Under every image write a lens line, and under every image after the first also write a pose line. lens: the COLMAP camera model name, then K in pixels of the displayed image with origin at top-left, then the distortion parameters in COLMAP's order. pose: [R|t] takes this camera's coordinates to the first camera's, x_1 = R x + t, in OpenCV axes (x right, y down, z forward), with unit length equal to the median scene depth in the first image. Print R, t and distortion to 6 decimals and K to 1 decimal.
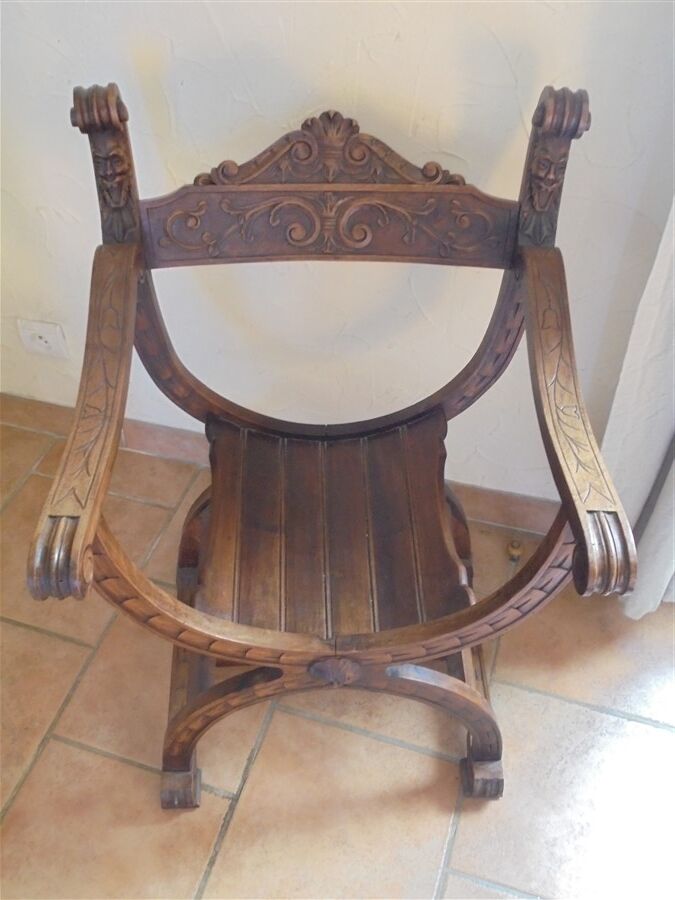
lens RADIAL K [[889.0, 0, 332.6], [0, 889.0, 447.7], [0, 0, 1]] dist [-0.048179, 0.000000]
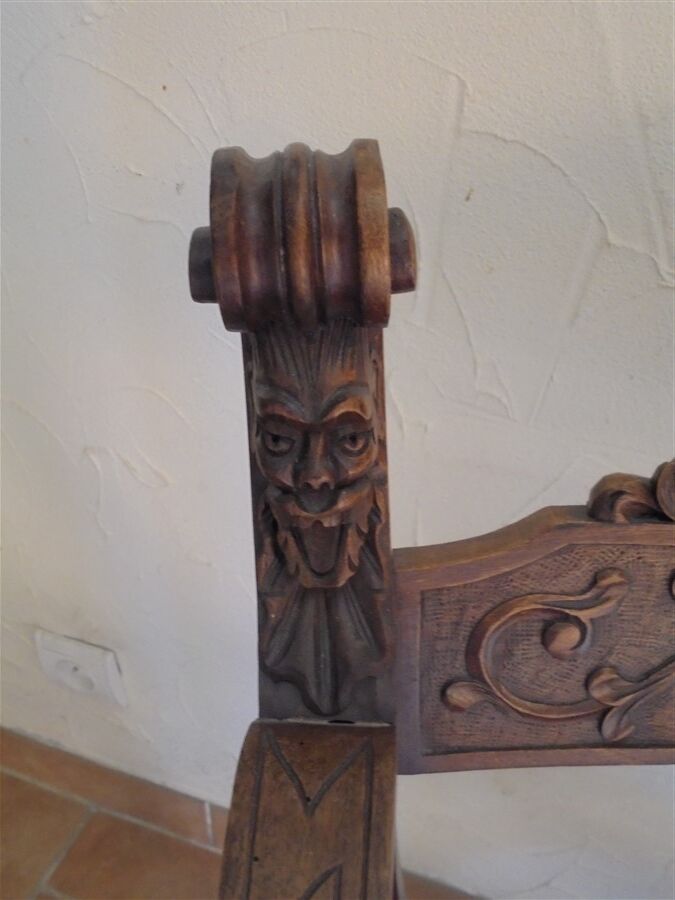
lens RADIAL K [[889.0, 0, 343.8], [0, 889.0, 473.7], [0, 0, 1]] dist [-0.048179, 0.000000]
pose [[0.996280, 0.059303, -0.062522, -0.187345], [-0.067595, 0.987819, -0.140159, -0.227090], [0.053449, 0.143864, 0.988153, 0.608250]]
